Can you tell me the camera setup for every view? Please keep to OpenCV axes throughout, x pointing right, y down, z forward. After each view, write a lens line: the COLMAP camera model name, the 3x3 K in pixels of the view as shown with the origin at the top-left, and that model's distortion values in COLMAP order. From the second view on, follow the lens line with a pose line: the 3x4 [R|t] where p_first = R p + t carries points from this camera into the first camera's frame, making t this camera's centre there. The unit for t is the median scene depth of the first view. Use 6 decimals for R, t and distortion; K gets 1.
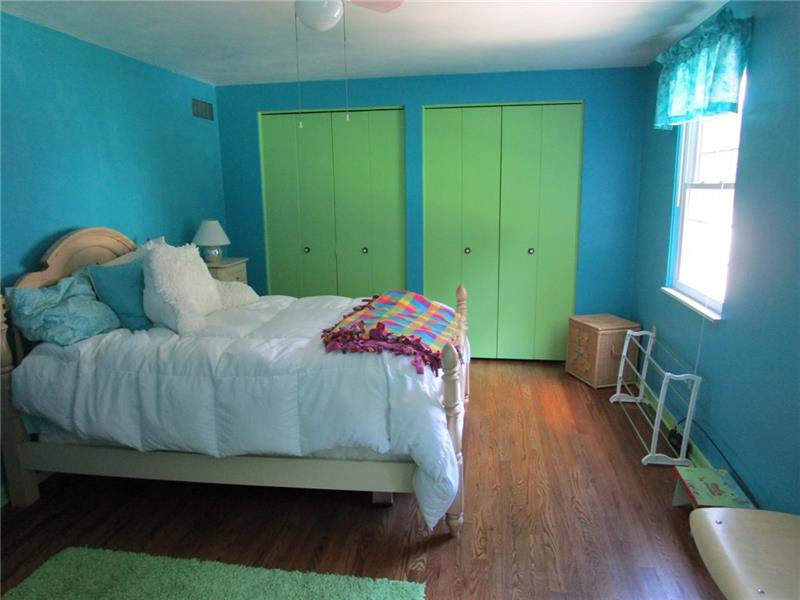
lens RADIAL K [[572.4, 0, 400.0], [0, 572.4, 300.0], [0, 0, 1]] dist [-0.025527, 0.002578]
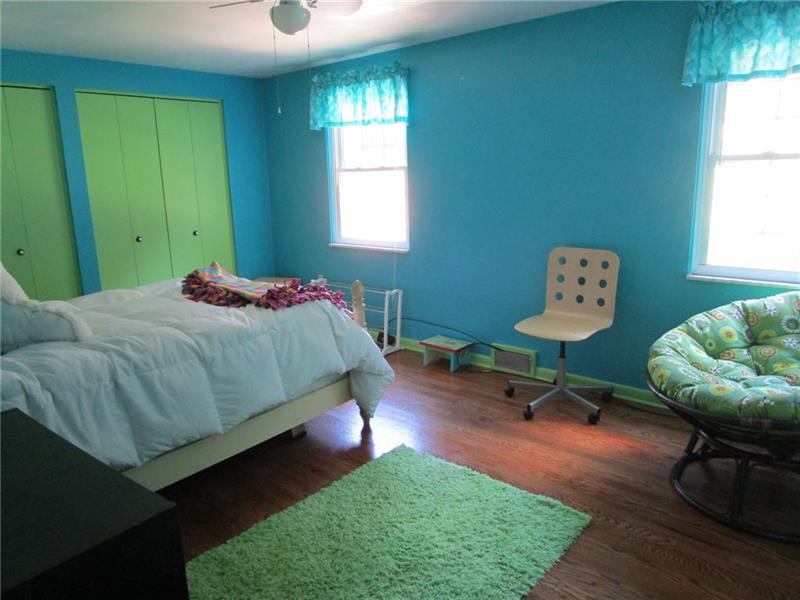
lens RADIAL K [[588.7, 0, 400.0], [0, 588.7, 300.0], [0, 0, 1]] dist [-0.024902, 0.003485]
pose [[0.506875, -0.181475, 0.842701, -0.957345], [0.186396, 0.977535, 0.098396, 0.002201], [-0.841626, 0.107202, 0.529315, 0.156475]]
